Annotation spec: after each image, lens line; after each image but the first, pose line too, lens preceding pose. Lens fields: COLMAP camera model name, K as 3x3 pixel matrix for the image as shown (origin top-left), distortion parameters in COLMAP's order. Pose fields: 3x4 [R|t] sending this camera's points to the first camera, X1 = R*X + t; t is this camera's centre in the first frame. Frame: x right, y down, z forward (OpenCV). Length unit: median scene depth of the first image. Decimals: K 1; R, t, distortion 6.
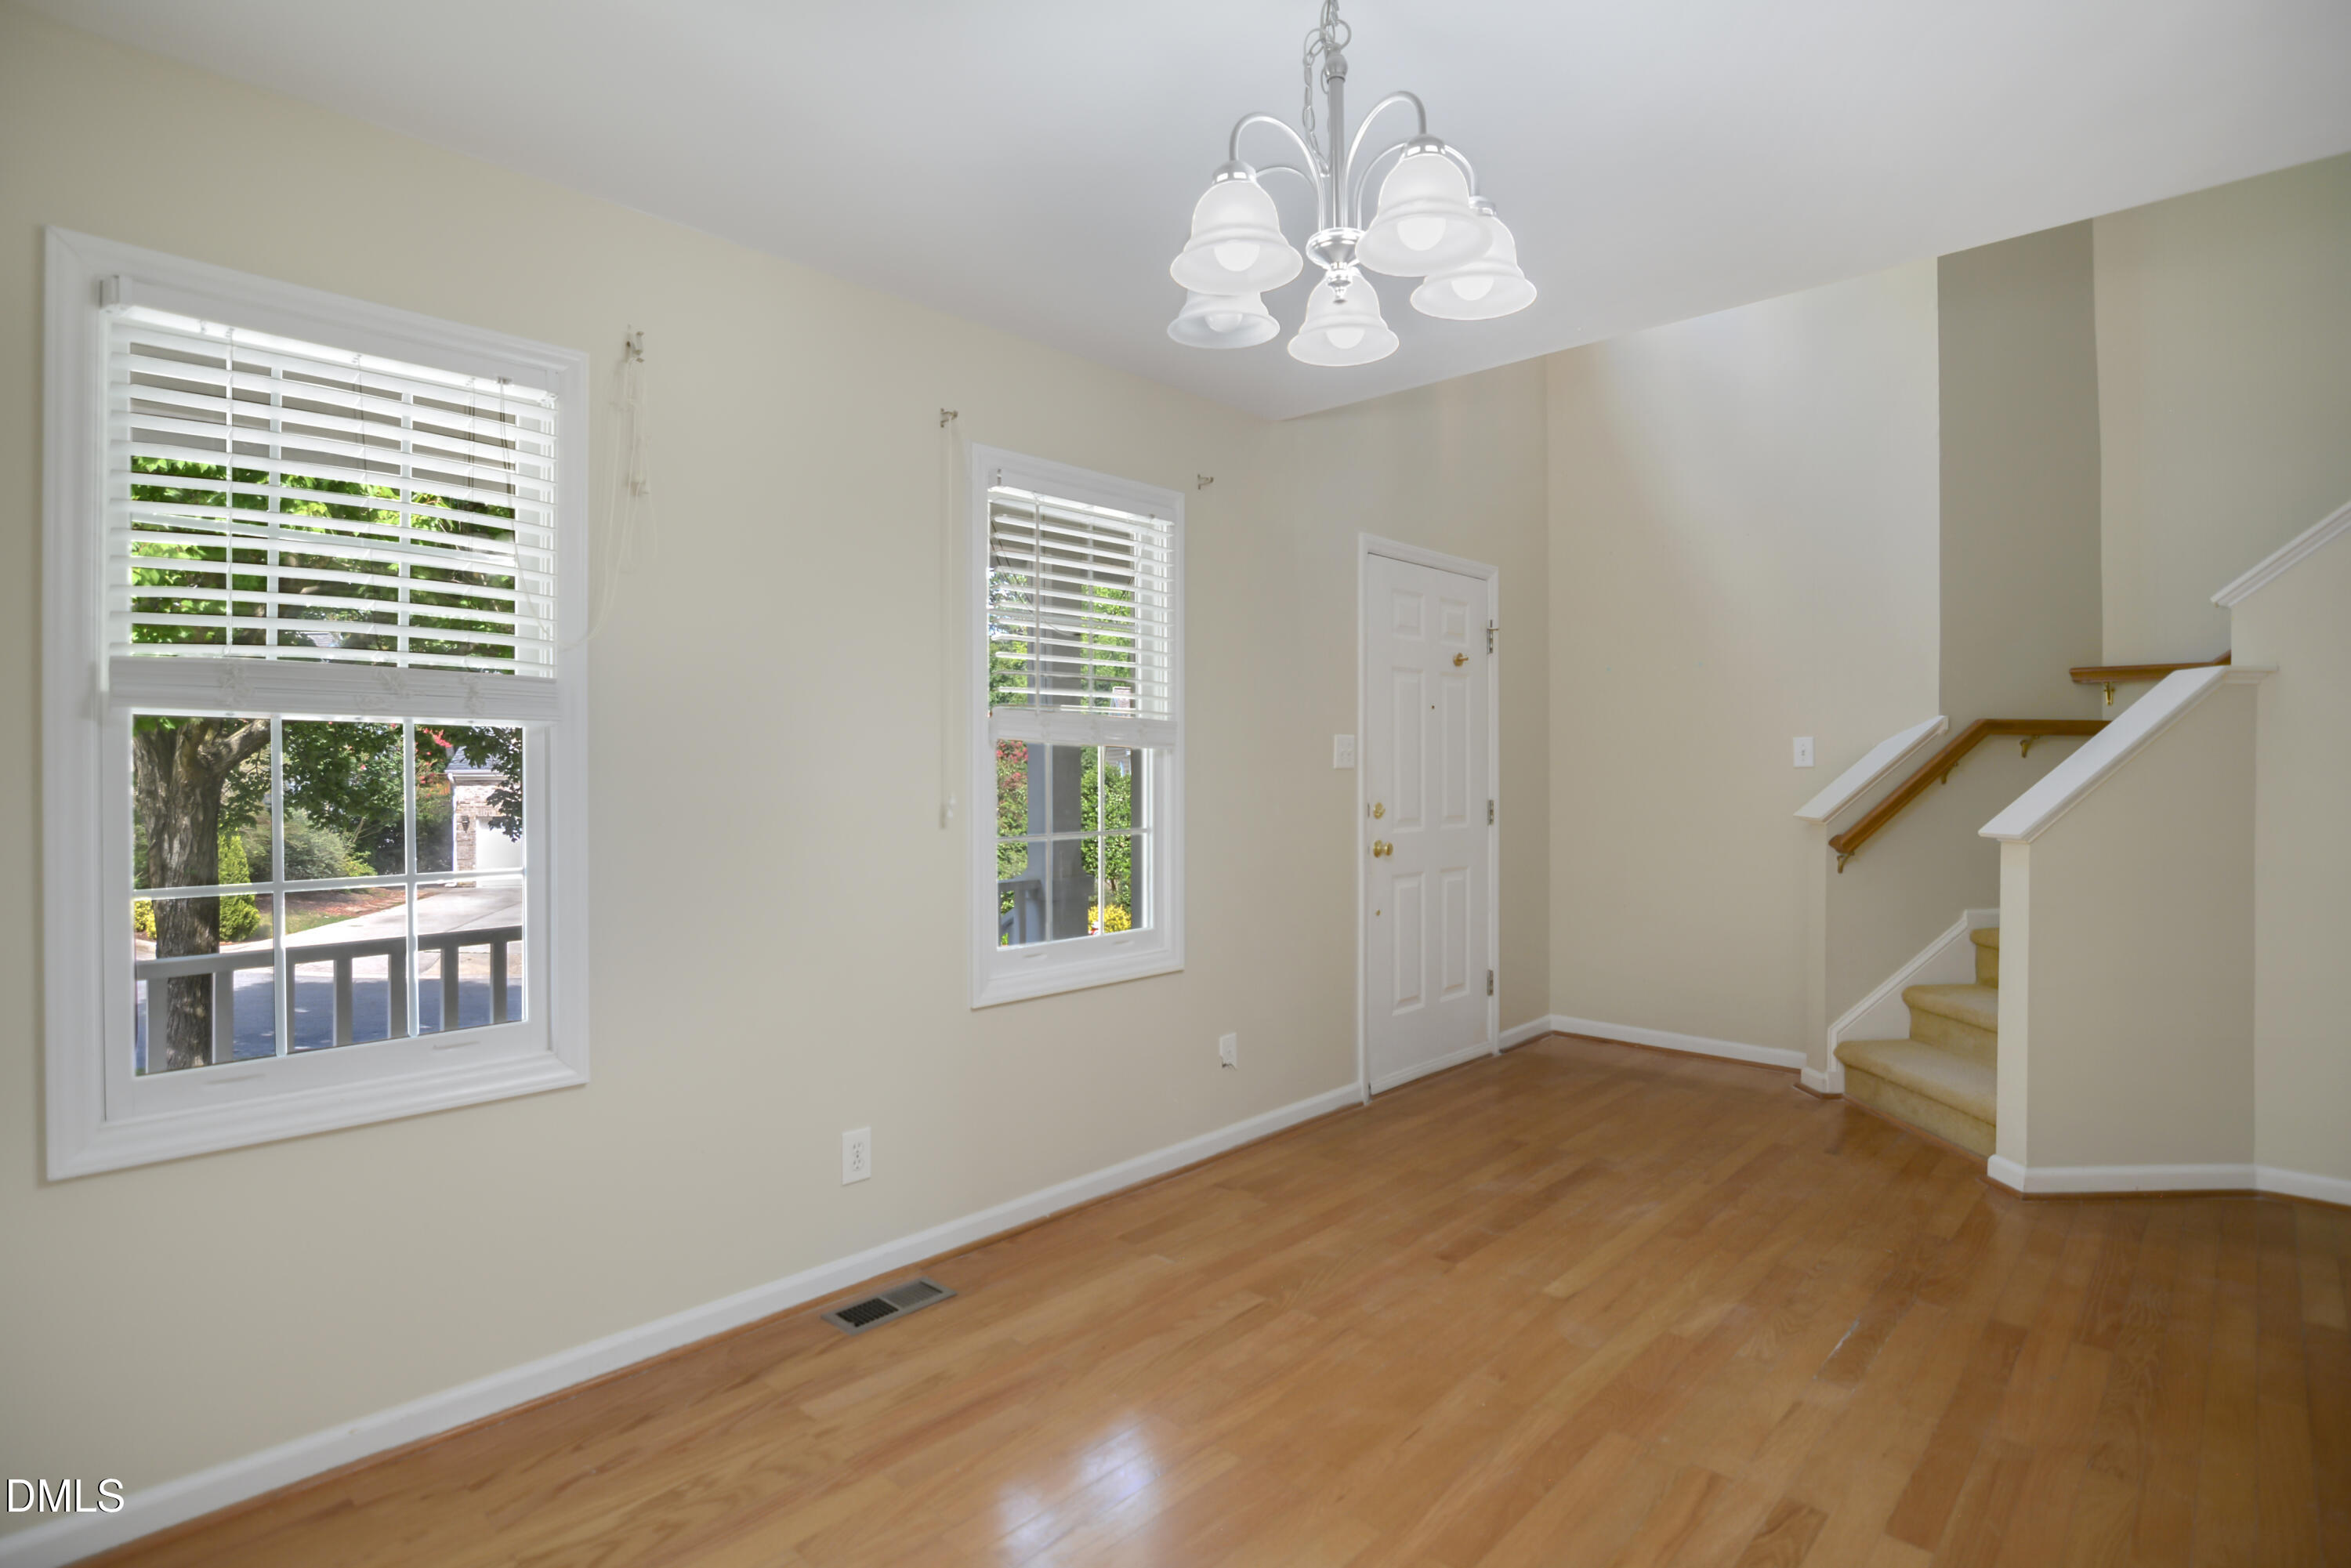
lens RADIAL K [[1157.0, 0, 1175.5], [0, 1157.0, 784.0], [0, 0, 1]] dist [-0.003068, -0.000074]
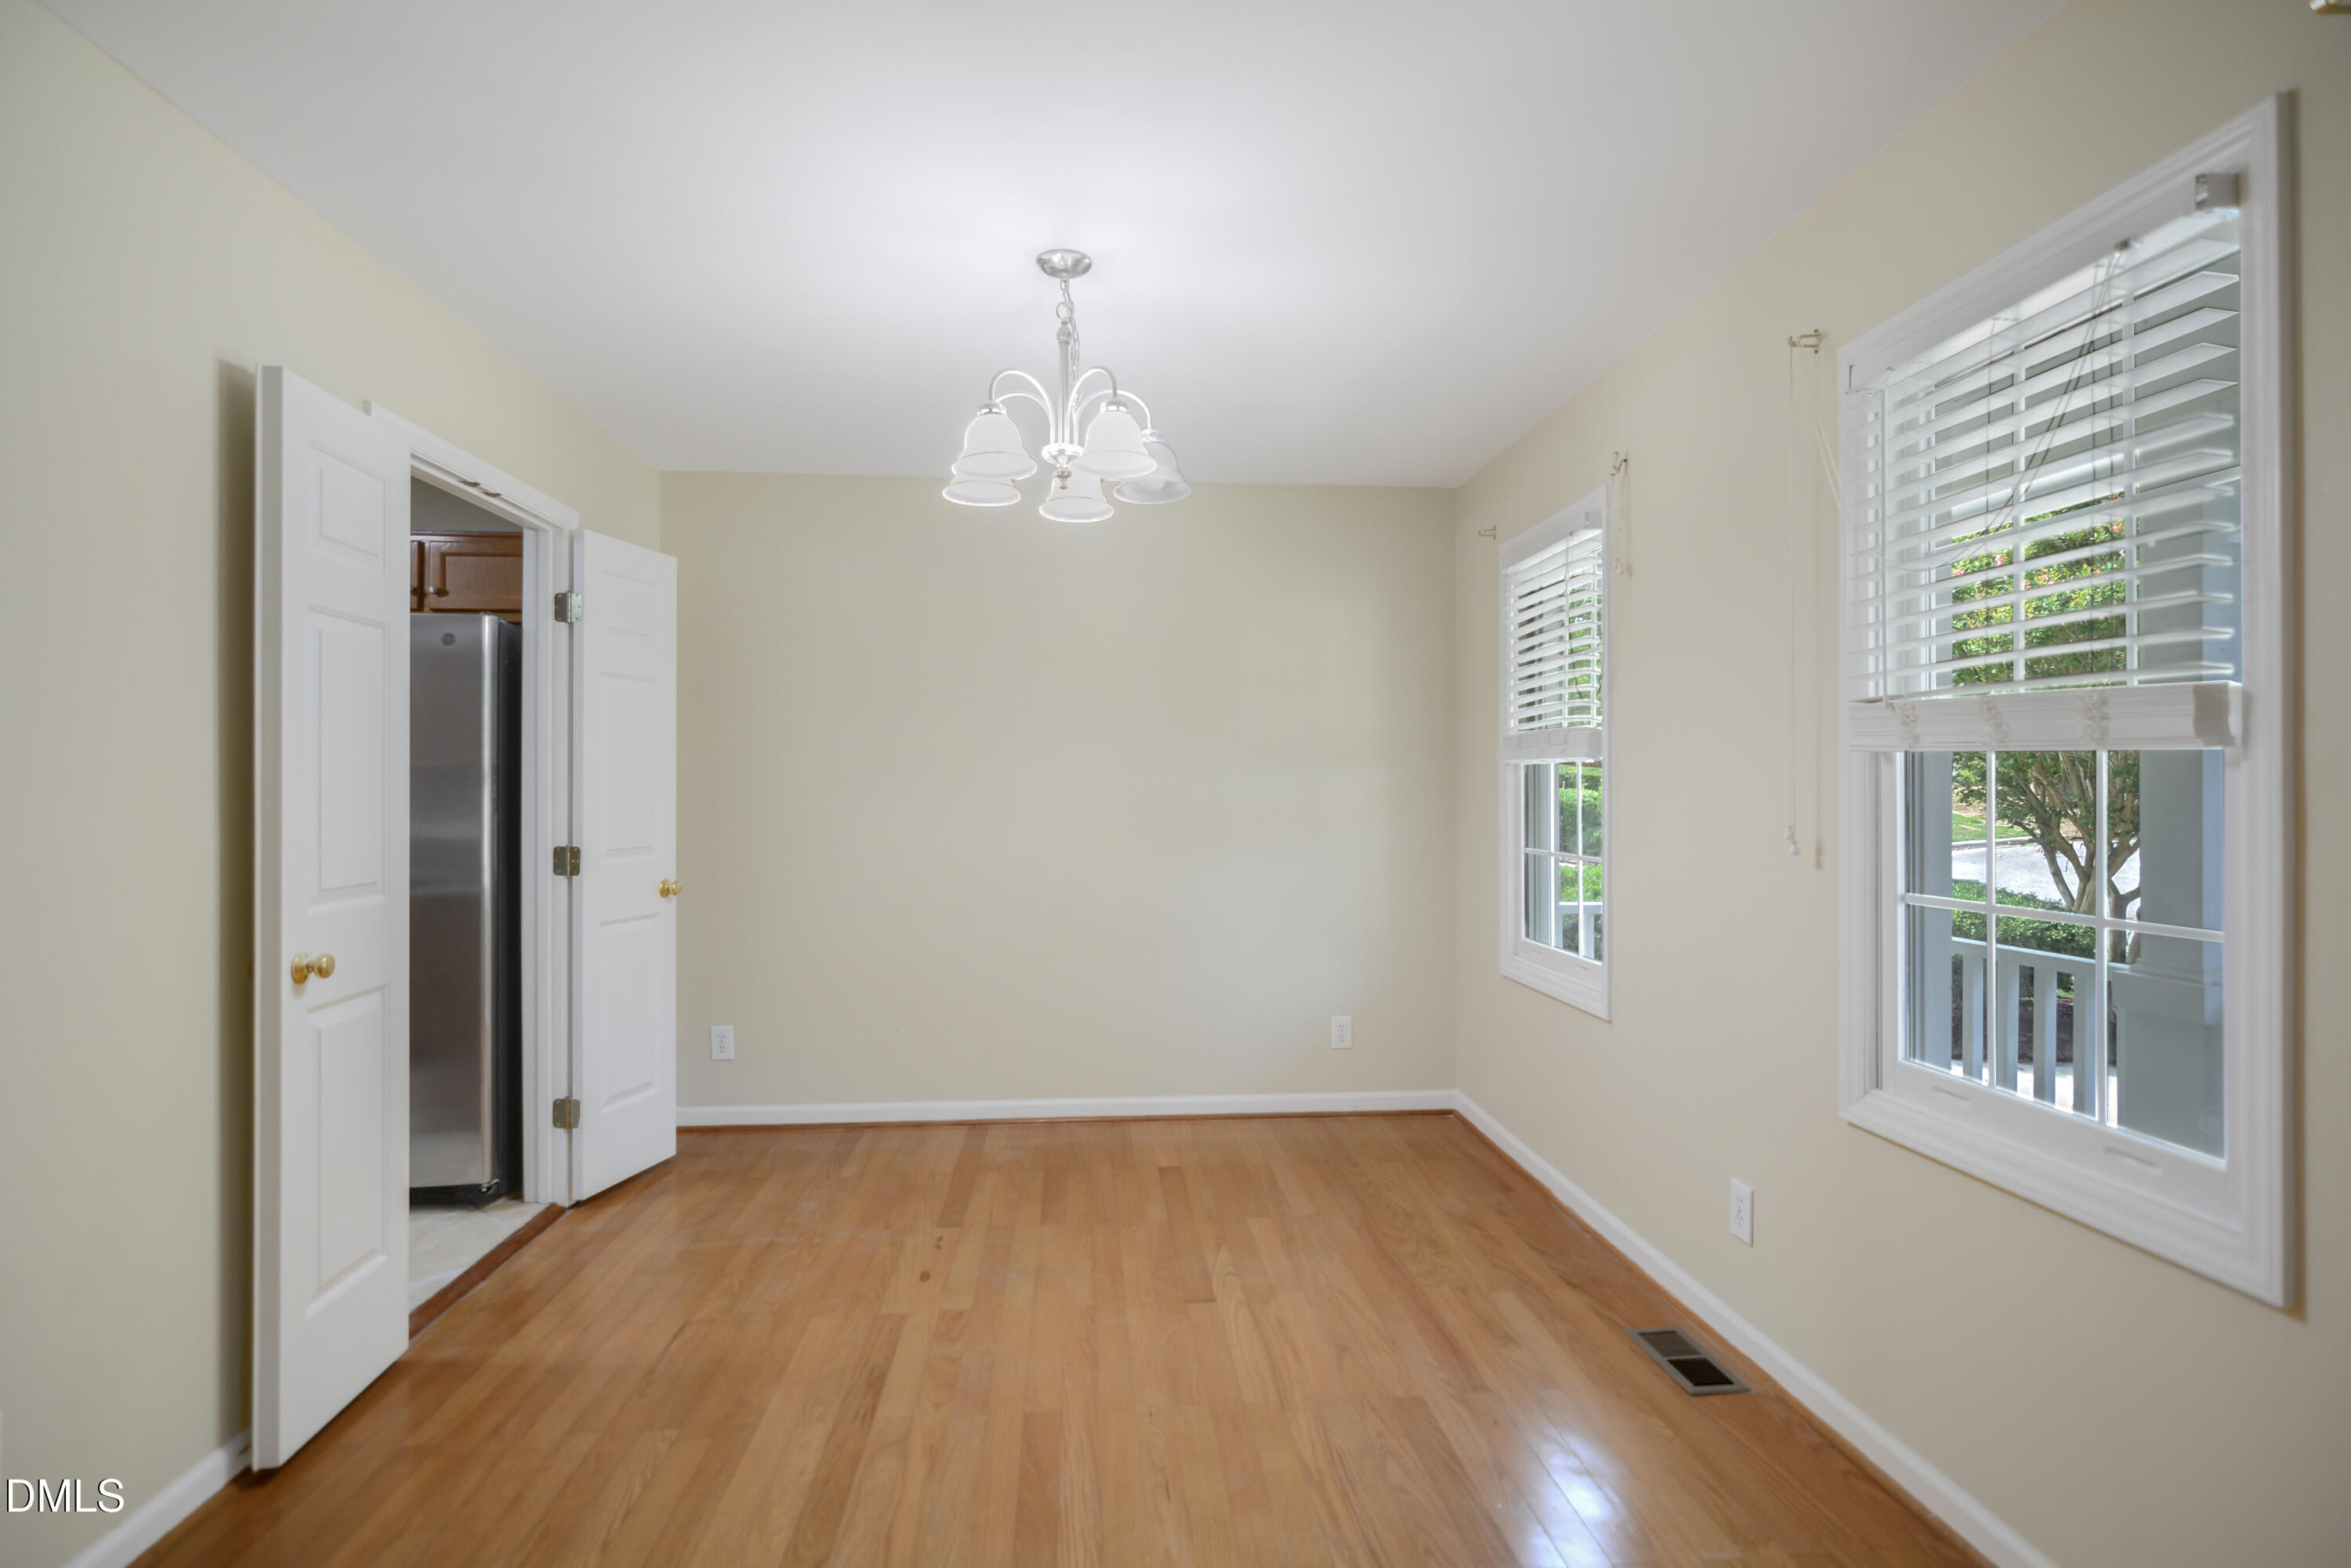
lens RADIAL K [[1157.0, 0, 1175.5], [0, 1157.0, 784.0], [0, 0, 1]] dist [-0.003068, -0.000074]
pose [[-0.654161, 0.000078, -0.756355, 0.862867], [-0.011485, 0.999884, 0.010037, -0.026932], [0.756268, 0.015252, -0.654084, 1.516616]]
